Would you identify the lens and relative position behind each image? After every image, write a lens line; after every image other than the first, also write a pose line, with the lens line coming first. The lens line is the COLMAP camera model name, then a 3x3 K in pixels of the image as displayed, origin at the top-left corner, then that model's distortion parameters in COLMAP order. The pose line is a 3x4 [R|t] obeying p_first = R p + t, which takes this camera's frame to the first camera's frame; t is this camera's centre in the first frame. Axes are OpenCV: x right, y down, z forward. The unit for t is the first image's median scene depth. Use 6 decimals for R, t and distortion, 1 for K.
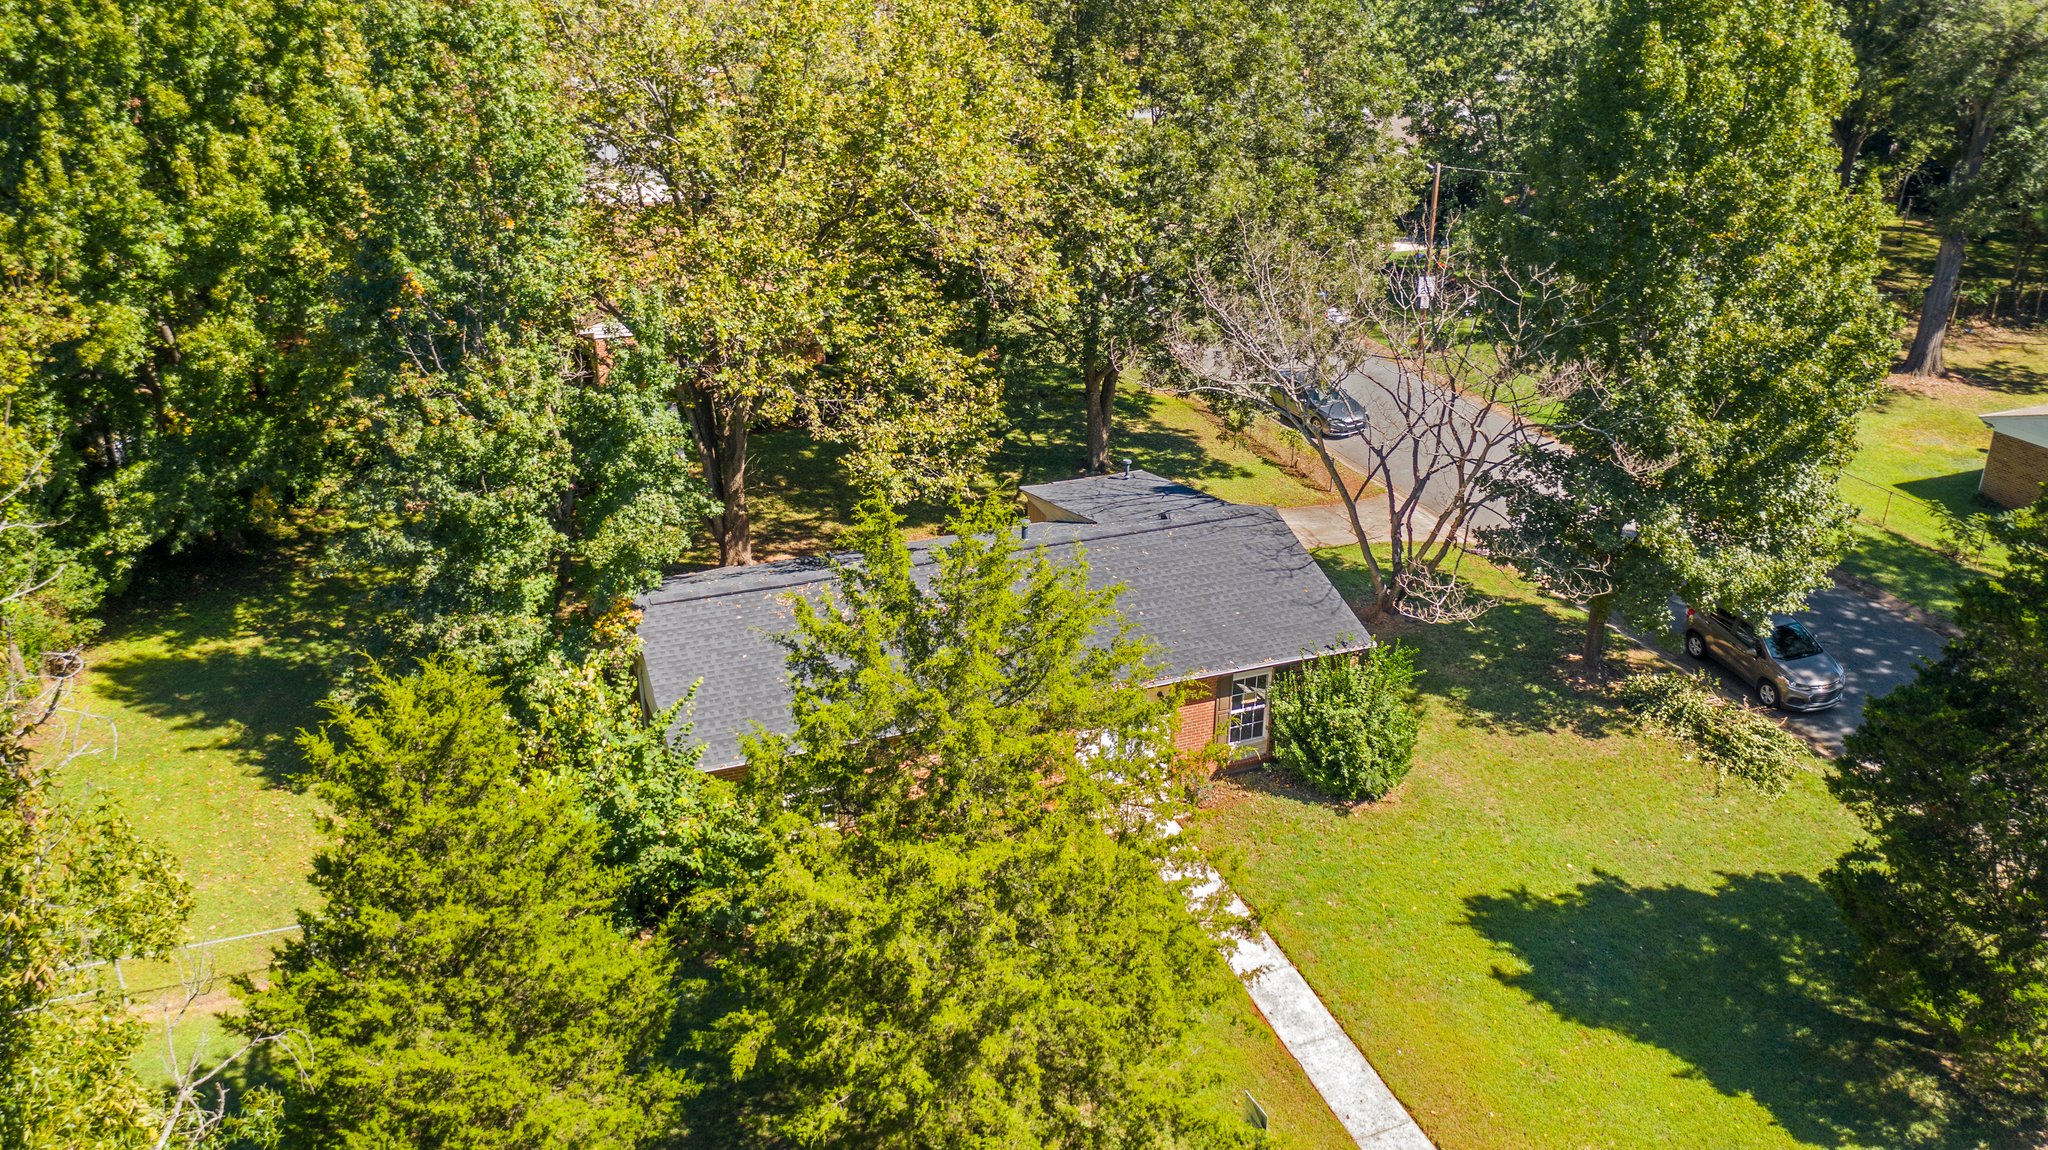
lens RADIAL K [[1633.7, 0, 1006.8], [0, 1633.7, 554.8], [0, 0, 1]] dist [-0.013090, -0.006640]
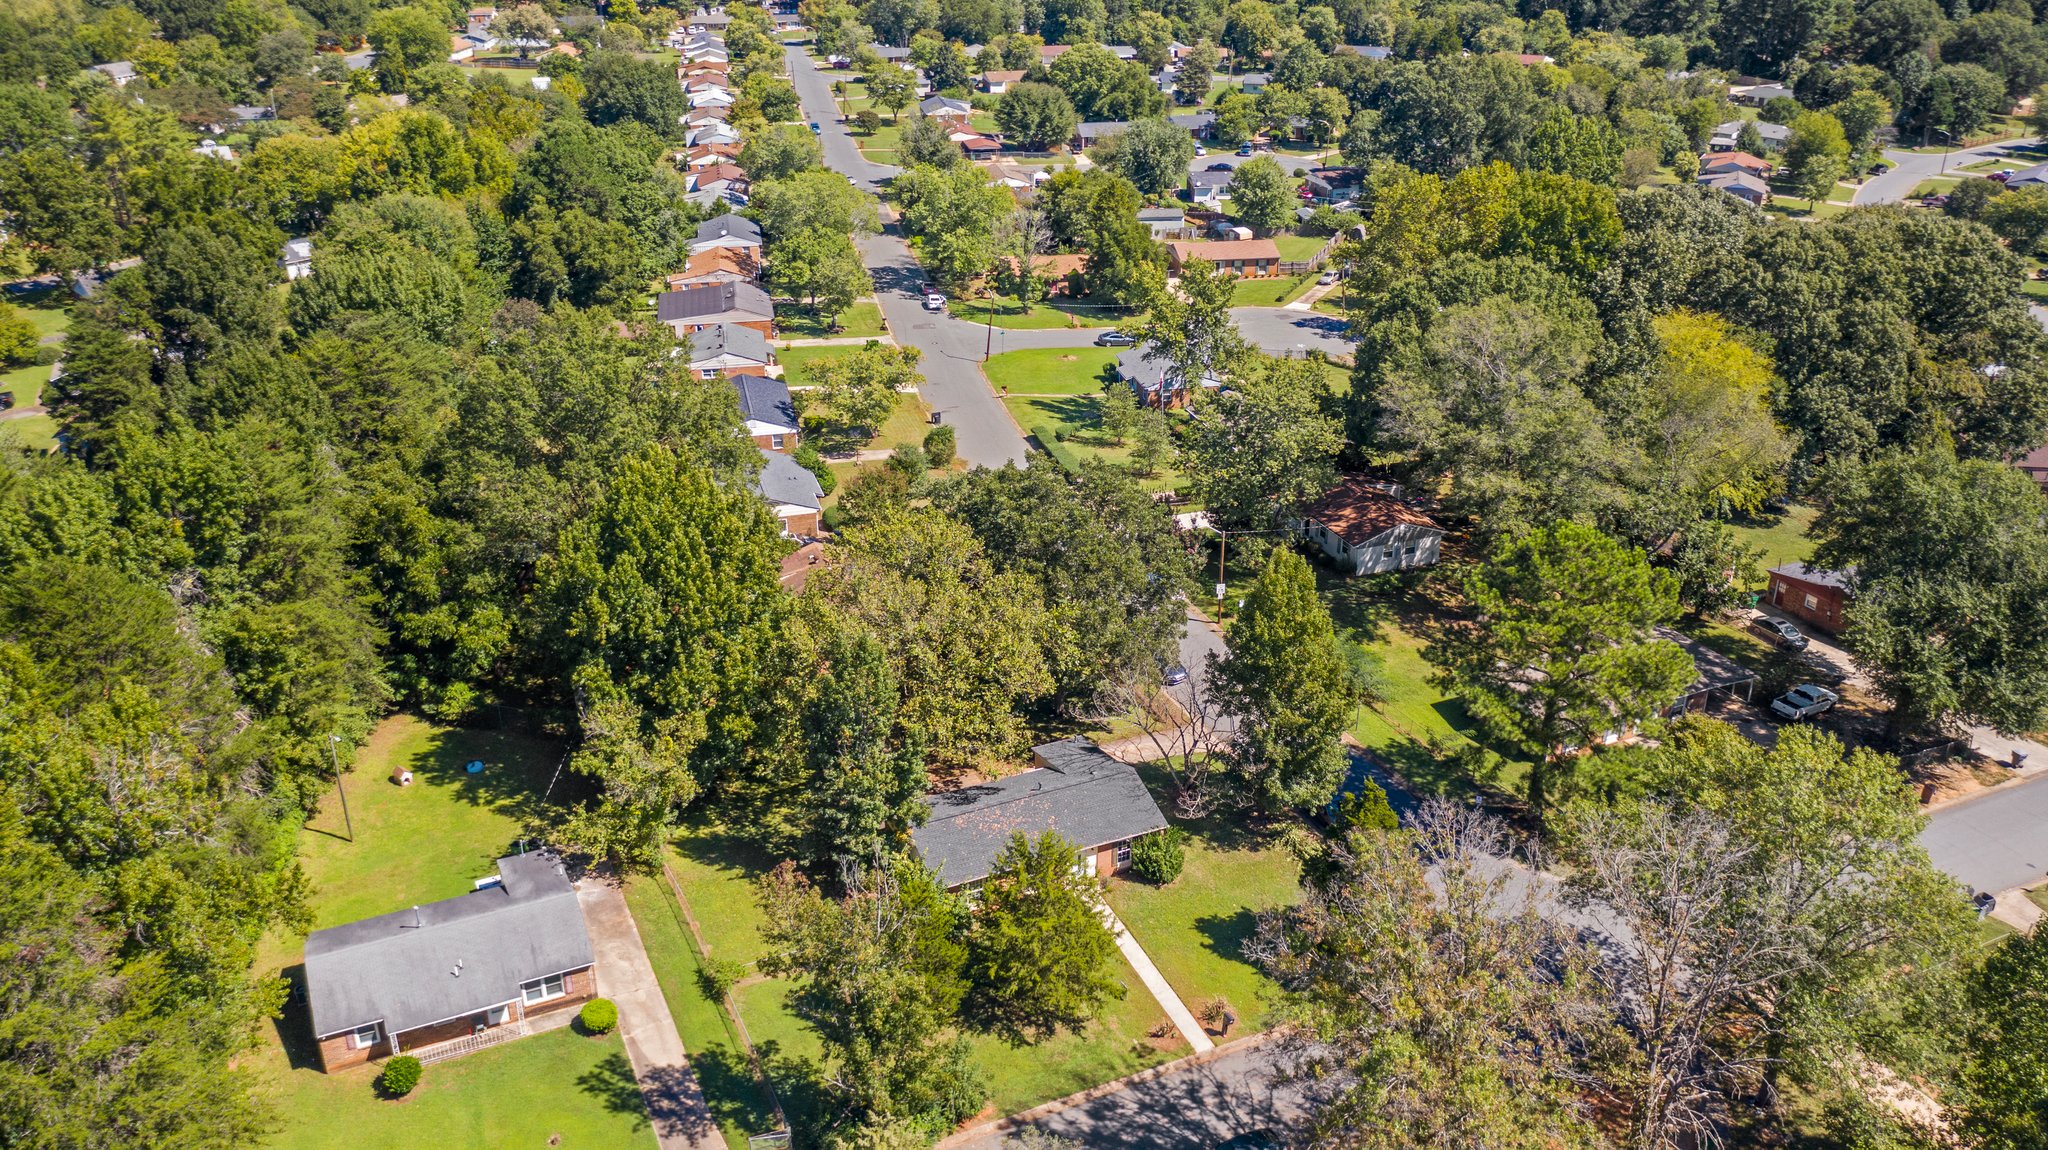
lens RADIAL K [[1629.9, 0, 1024.0], [0, 1629.9, 575.0], [0, 0, 1]] dist [-0.009962, -0.005882]
pose [[0.997822, -0.028708, 0.059394, -0.173630], [0.026842, 0.999128, 0.031979, -0.469634], [-0.060260, -0.030315, 0.997722, -1.747391]]
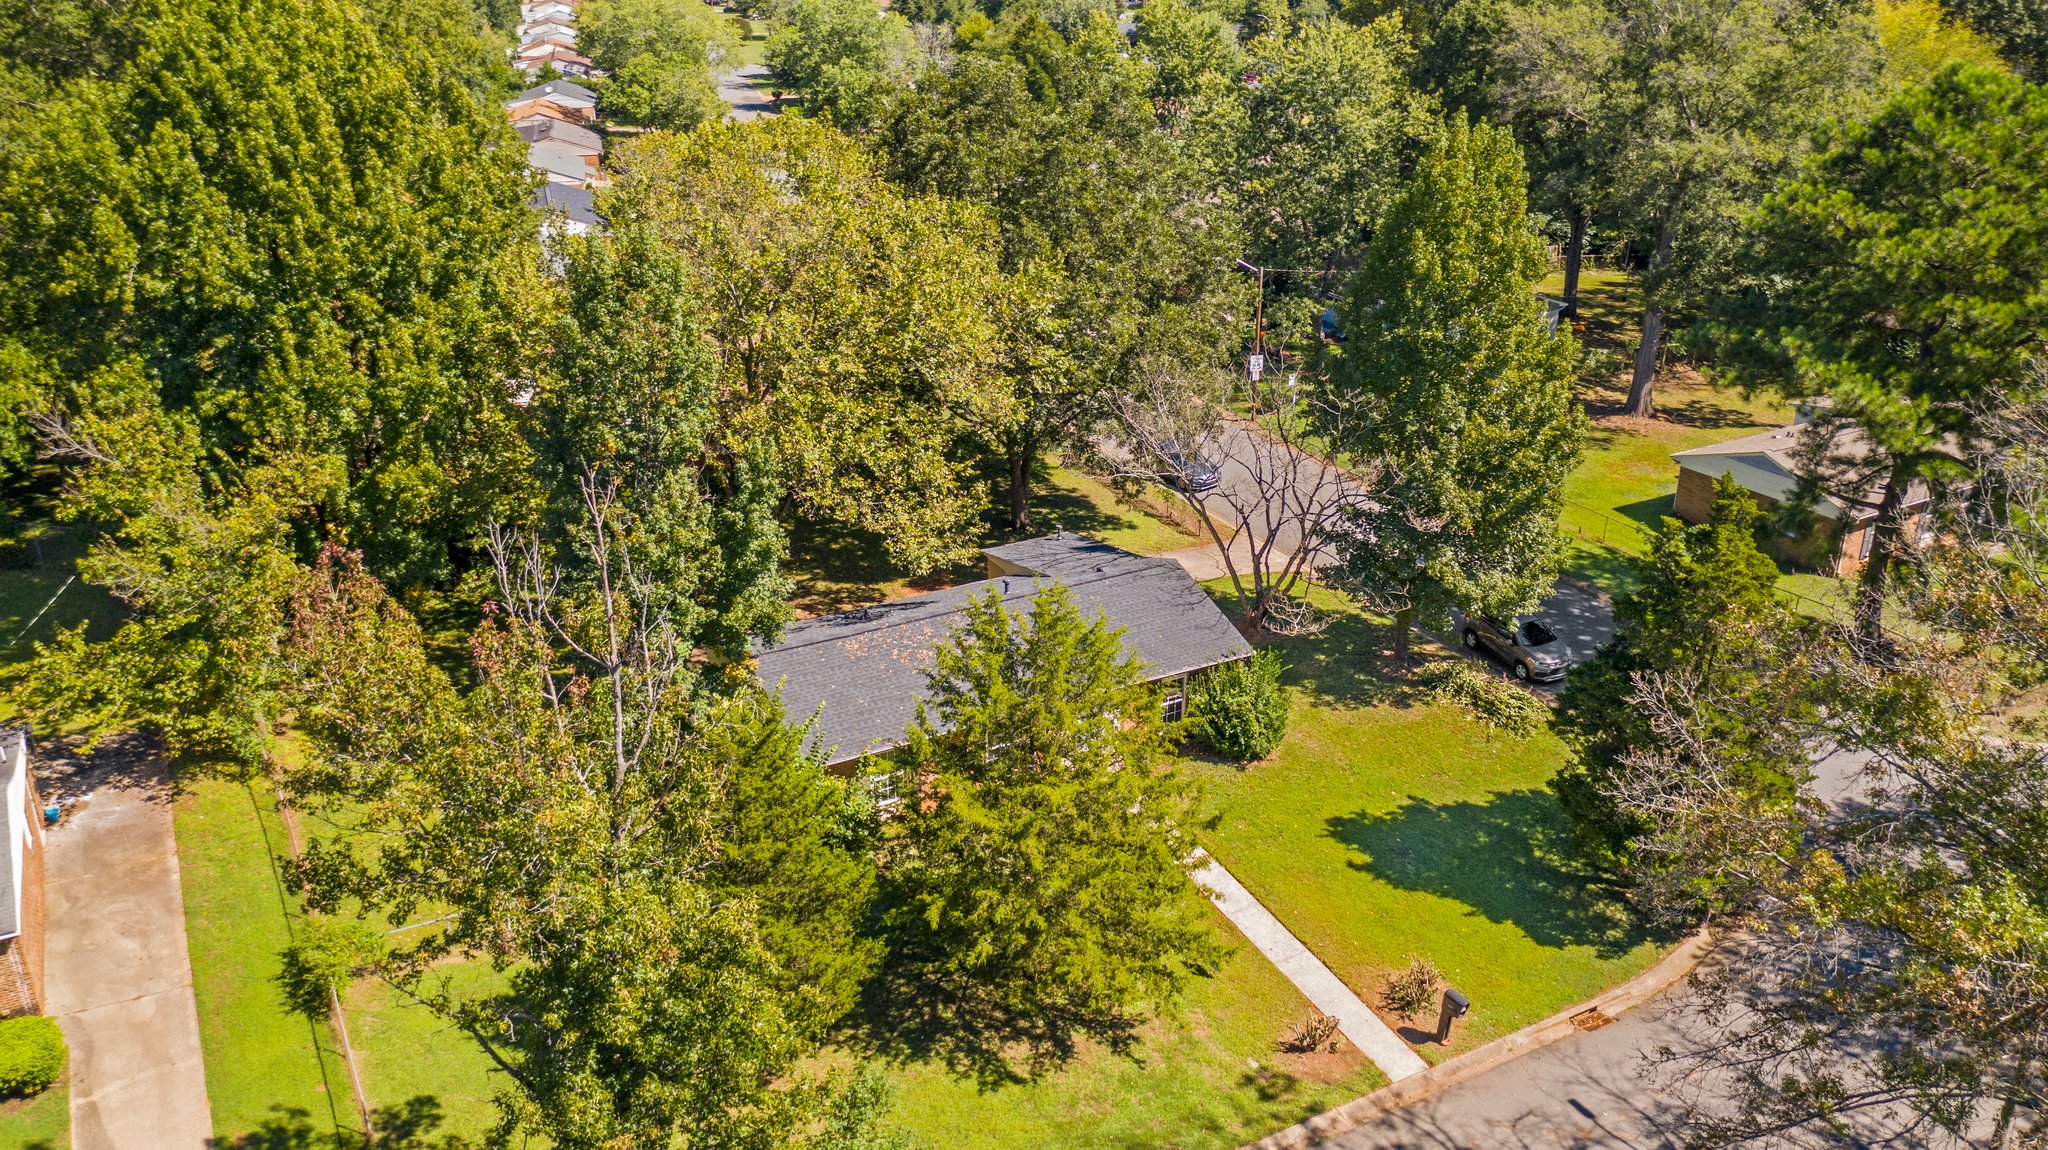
lens RADIAL K [[1629.9, 0, 1024.0], [0, 1629.9, 575.0], [0, 0, 1]] dist [-0.009962, -0.005882]
pose [[0.991203, -0.052220, 0.121616, -0.151876], [0.052181, 0.998631, 0.003510, -0.030076], [-0.121633, 0.002867, 0.992571, -0.416671]]
